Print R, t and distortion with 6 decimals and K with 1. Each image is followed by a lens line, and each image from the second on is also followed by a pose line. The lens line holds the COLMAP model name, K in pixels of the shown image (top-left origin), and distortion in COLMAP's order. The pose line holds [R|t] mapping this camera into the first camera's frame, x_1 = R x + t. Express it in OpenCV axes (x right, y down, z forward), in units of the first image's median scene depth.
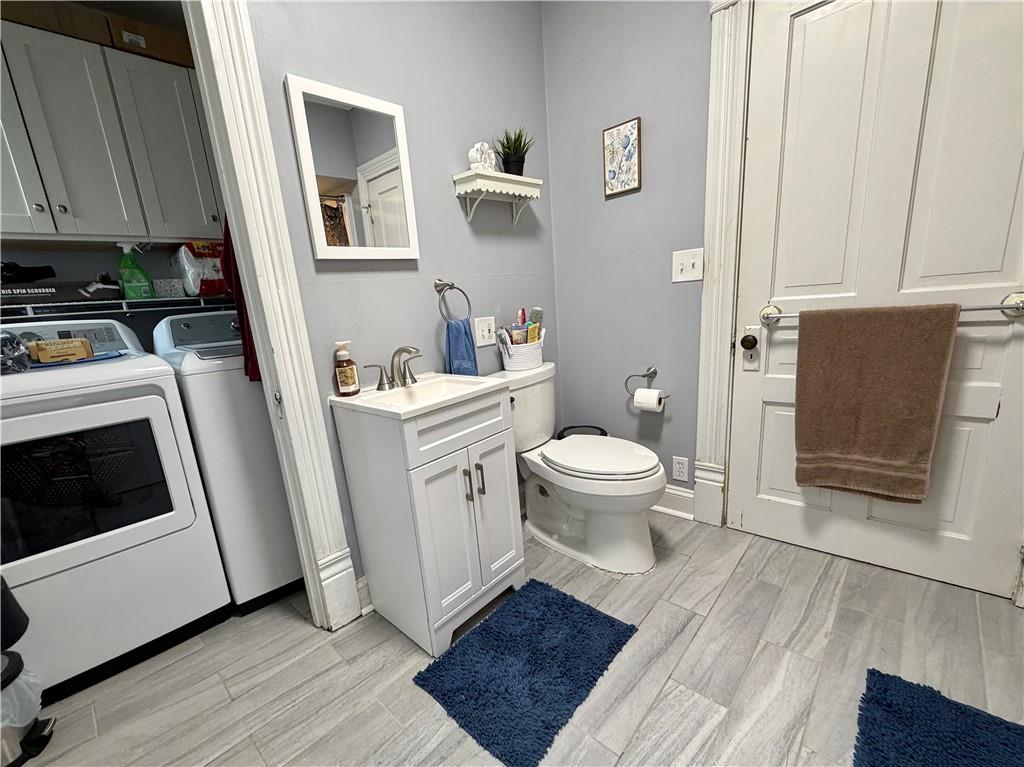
lens RADIAL K [[415.5, 0, 487.7], [0, 415.5, 402.4], [0, 0, 1]] dist [0.000969, -0.000109]
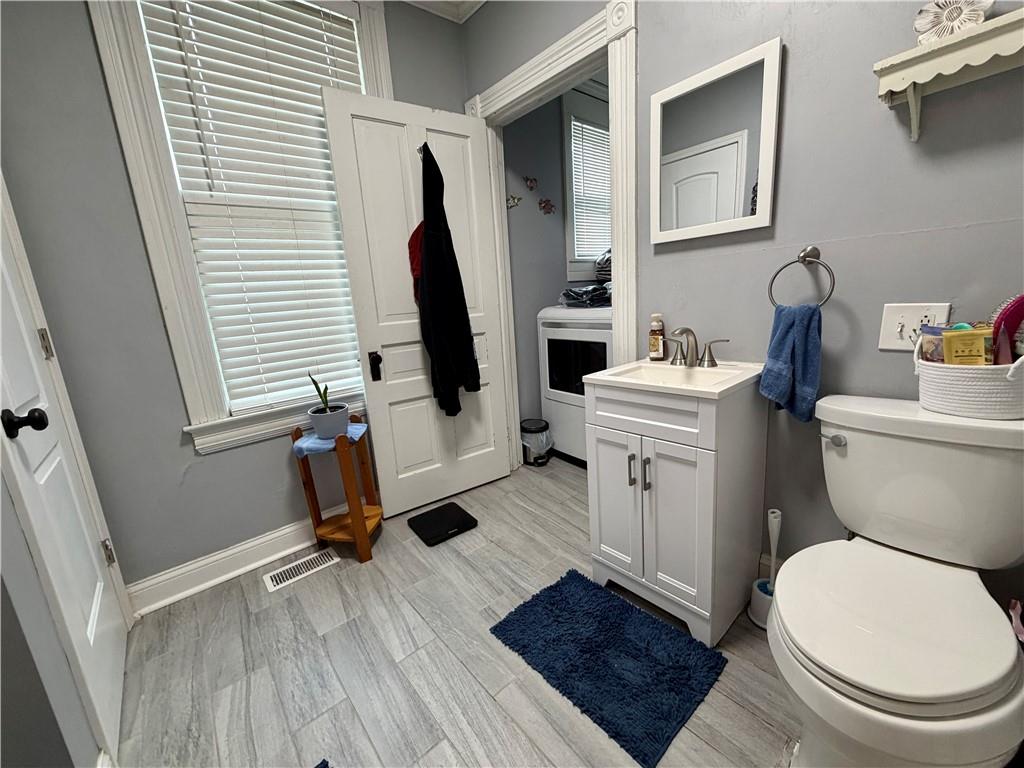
lens RADIAL K [[413.1, 0, 526.1], [0, 413.1, 379.9], [0, 0, 1]] dist [0.000701, 0.000027]
pose [[-0.041687, 0.293467, -0.955060, 0.879286], [-0.164627, 0.940808, 0.296273, -0.270547], [0.985475, 0.169579, 0.009093, 0.697085]]
